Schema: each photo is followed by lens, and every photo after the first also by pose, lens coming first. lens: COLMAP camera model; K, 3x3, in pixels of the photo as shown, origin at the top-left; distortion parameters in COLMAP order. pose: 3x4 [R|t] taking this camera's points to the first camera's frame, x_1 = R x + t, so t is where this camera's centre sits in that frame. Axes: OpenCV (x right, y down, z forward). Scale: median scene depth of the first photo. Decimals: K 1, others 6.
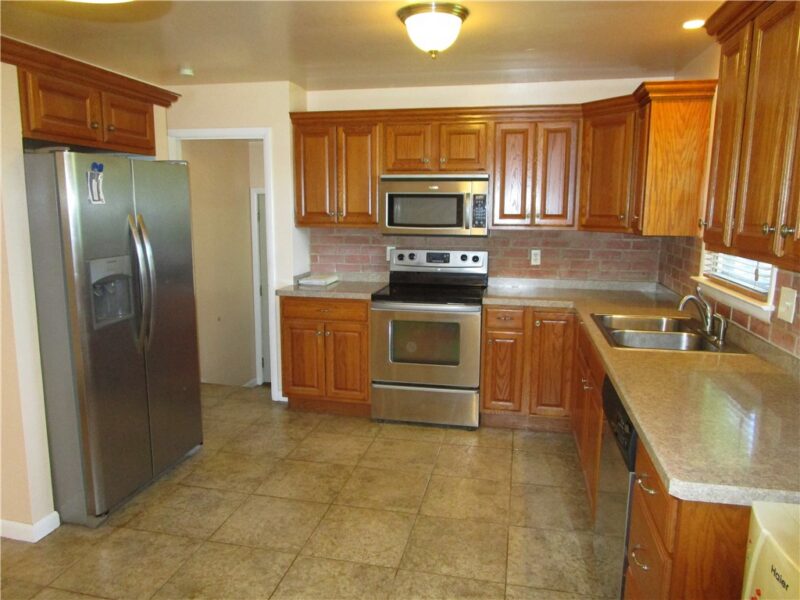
lens RADIAL K [[568.0, 0, 394.1], [0, 568.0, 299.3], [0, 0, 1]] dist [-0.028661, 0.003685]
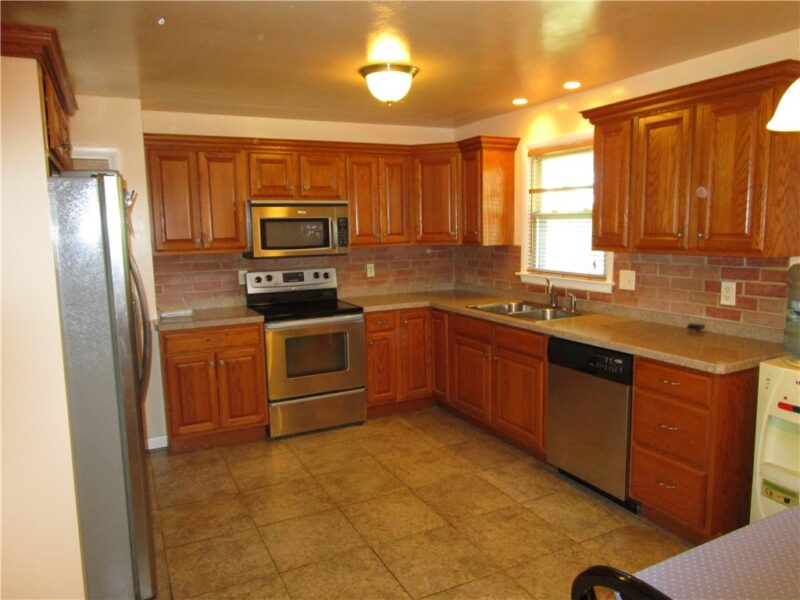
lens RADIAL K [[568.0, 0, 394.1], [0, 568.0, 299.3], [0, 0, 1]] dist [-0.028661, 0.003685]
pose [[0.781476, -0.102637, 0.615435, -0.484984], [0.124969, 0.992138, 0.006775, -0.016982], [-0.611292, 0.071615, 0.788158, 0.047127]]
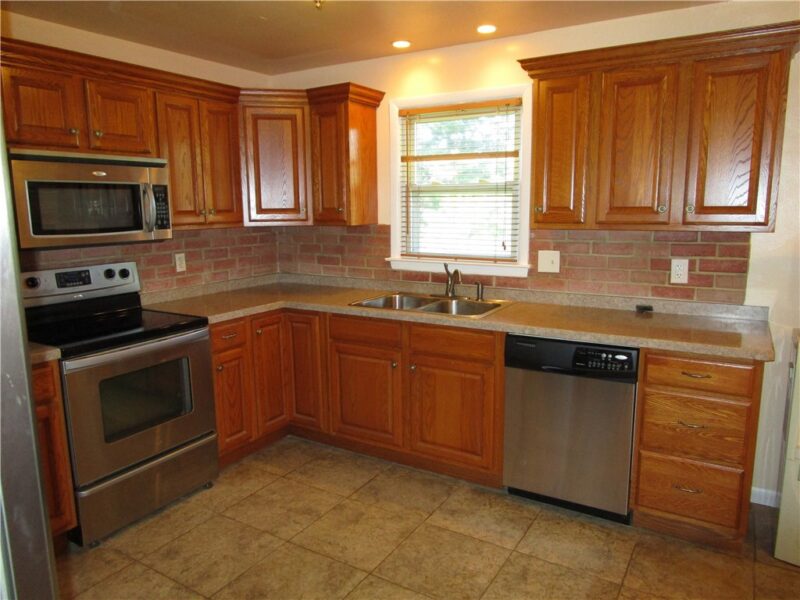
lens RADIAL K [[568.0, 0, 394.1], [0, 568.0, 299.3], [0, 0, 1]] dist [-0.028661, 0.003685]
pose [[0.328777, -0.163642, 0.930122, -0.467110], [0.162617, 0.979973, 0.114931, -0.071179], [-0.930302, 0.113467, 0.348803, 0.462227]]
